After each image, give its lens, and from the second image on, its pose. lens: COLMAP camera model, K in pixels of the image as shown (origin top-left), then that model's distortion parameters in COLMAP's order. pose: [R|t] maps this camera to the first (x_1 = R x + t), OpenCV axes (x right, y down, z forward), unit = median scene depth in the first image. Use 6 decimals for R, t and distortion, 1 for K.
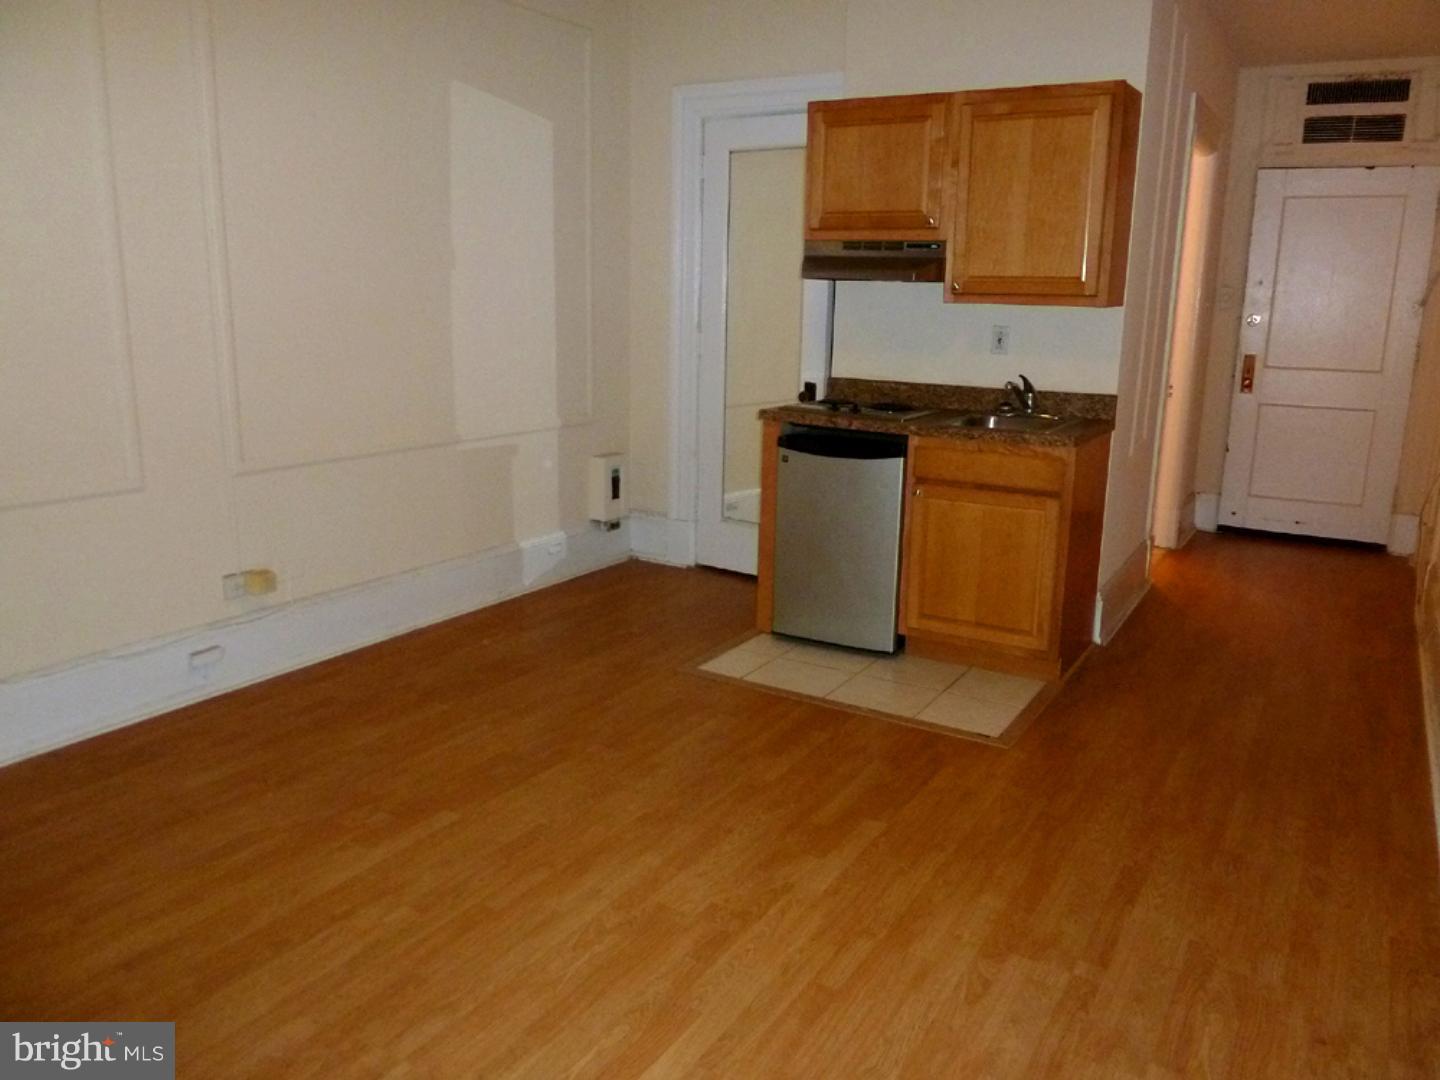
lens RADIAL K [[1083.1, 0, 724.9], [0, 1083.1, 537.3], [0, 0, 1]] dist [-0.025335, -0.007994]
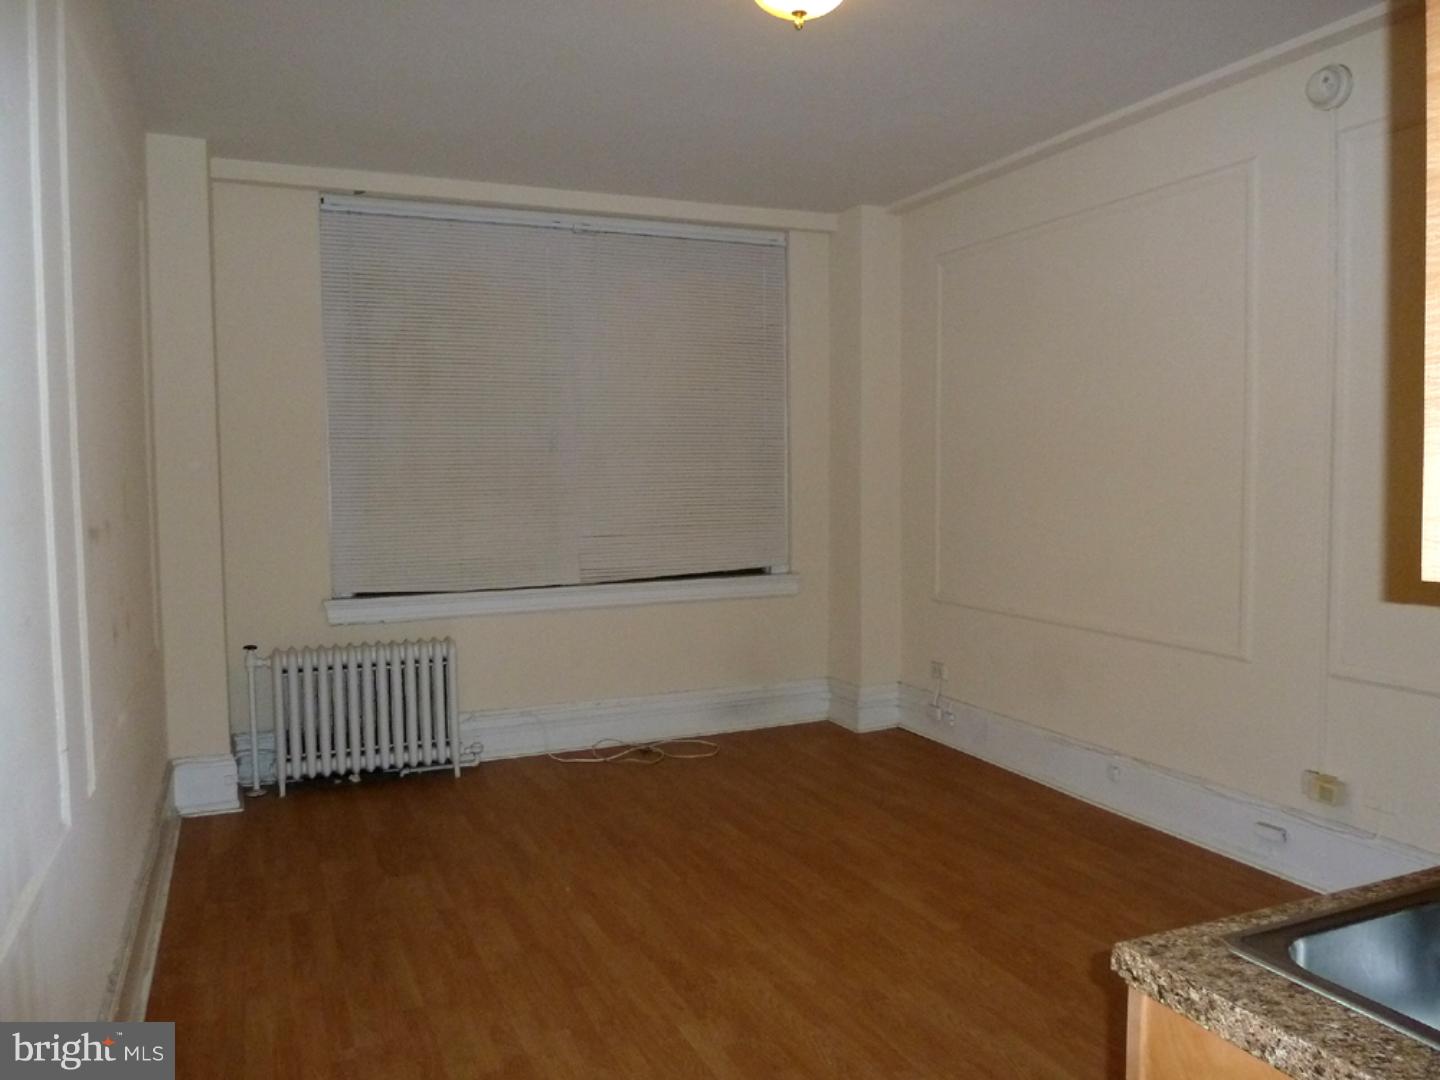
lens RADIAL K [[1083.1, 0, 724.9], [0, 1083.1, 537.3], [0, 0, 1]] dist [-0.025335, -0.007994]
pose [[-0.577550, 0.035879, -0.815567, 0.837586], [-0.179623, 0.968965, 0.169830, -0.313495], [0.796349, 0.244580, -0.553181, 1.355572]]
